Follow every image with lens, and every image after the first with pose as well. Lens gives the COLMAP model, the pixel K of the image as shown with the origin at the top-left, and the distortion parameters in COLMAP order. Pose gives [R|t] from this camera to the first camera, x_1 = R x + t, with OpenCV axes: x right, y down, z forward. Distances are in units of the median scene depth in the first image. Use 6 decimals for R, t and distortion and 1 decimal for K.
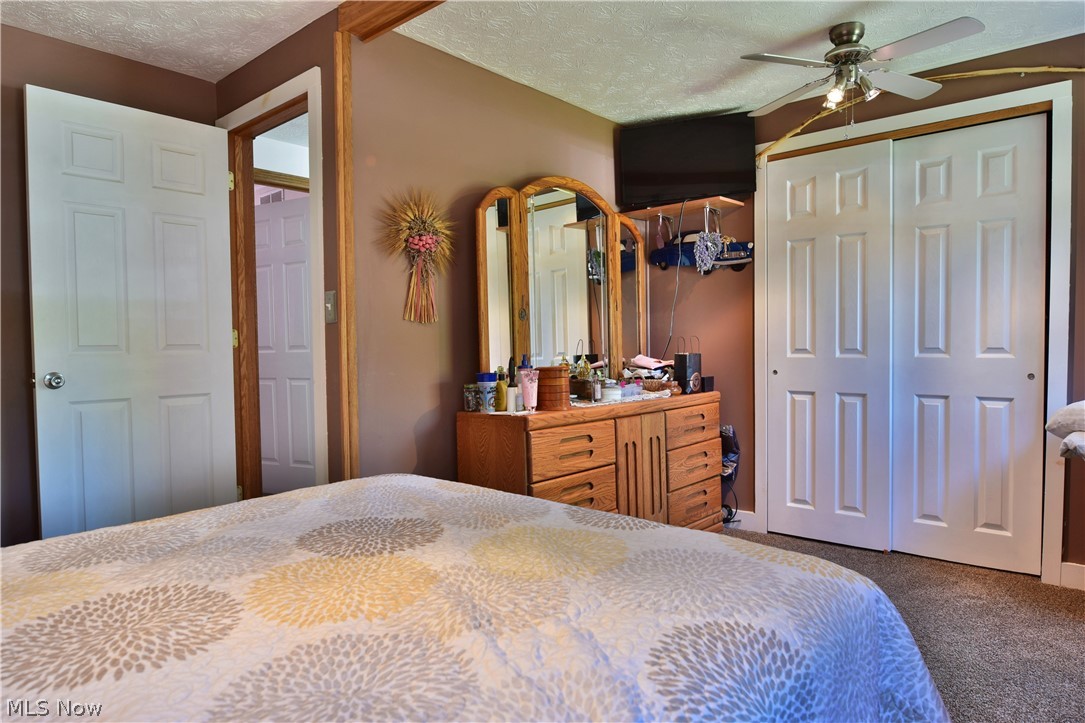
lens RADIAL K [[663.4, 0, 552.5], [0, 663.4, 365.5], [0, 0, 1]] dist [-0.012238, -0.005461]
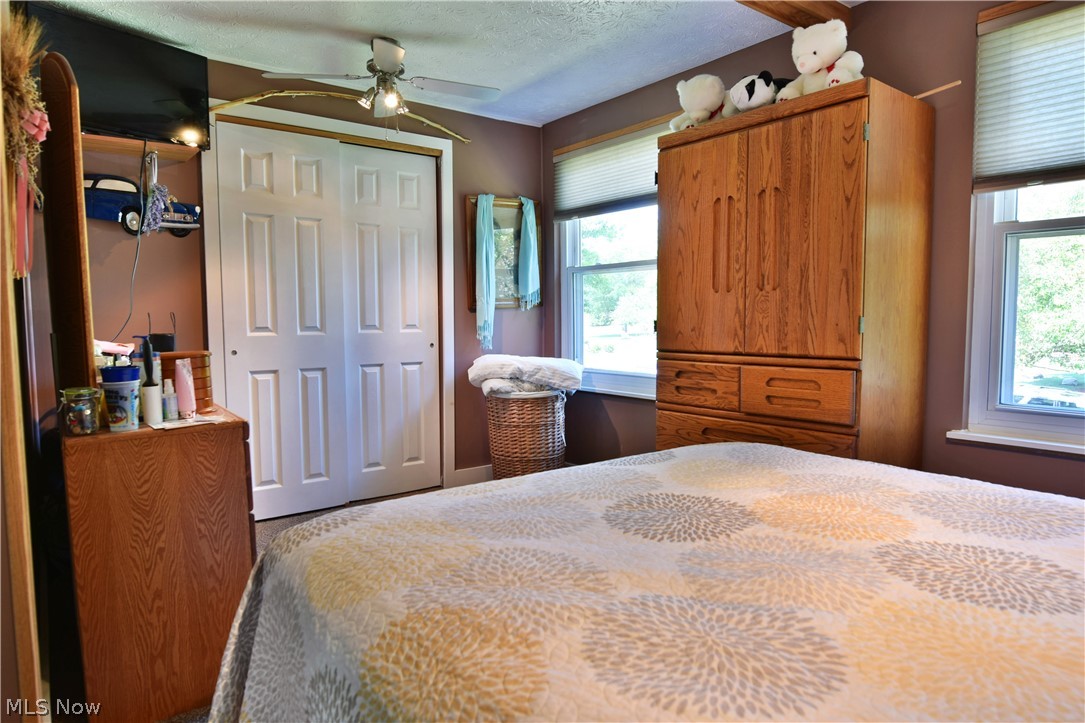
lens RADIAL K [[663.4, 0, 544.9], [0, 663.4, 363.7], [0, 0, 1]] dist [-0.012238, -0.005461]
pose [[0.198373, -0.058452, 0.978382, -0.550172], [0.037536, 0.997941, 0.052010, -0.007466], [-0.979408, 0.026407, 0.200159, 0.442686]]
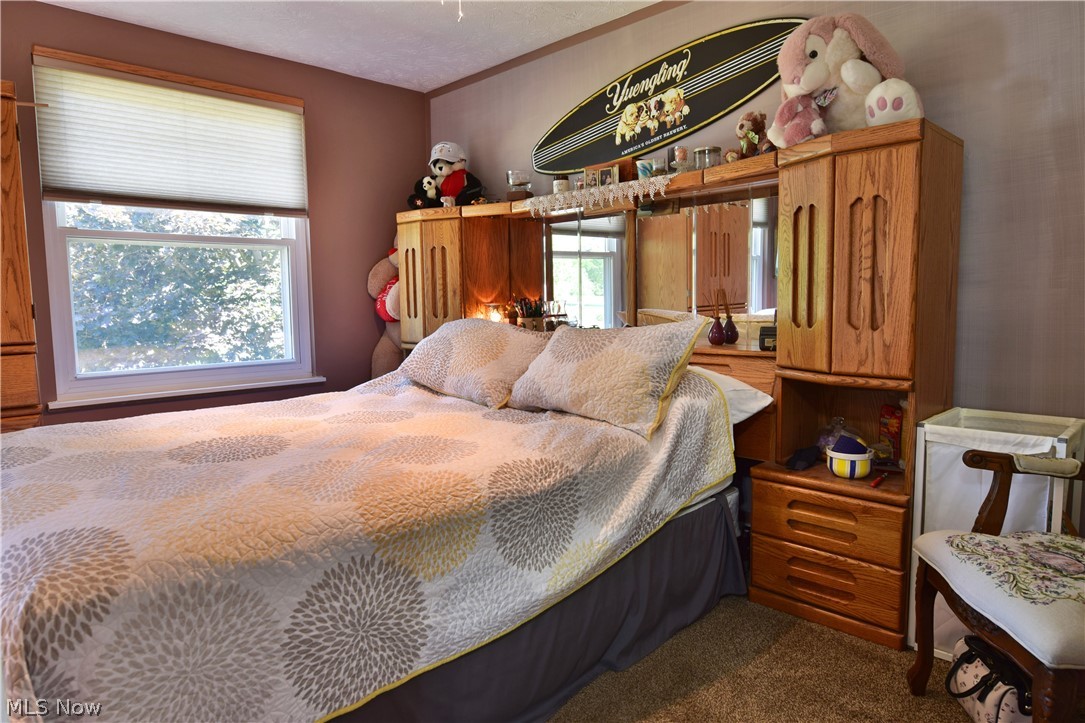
lens RADIAL K [[663.4, 0, 543.7], [0, 663.4, 364.3], [0, 0, 1]] dist [-0.012238, -0.005461]
pose [[-0.997138, 0.014911, 0.074114, -0.437857], [0.024715, 0.990782, 0.133192, -0.025503], [-0.071444, 0.134643, -0.988315, 0.966430]]
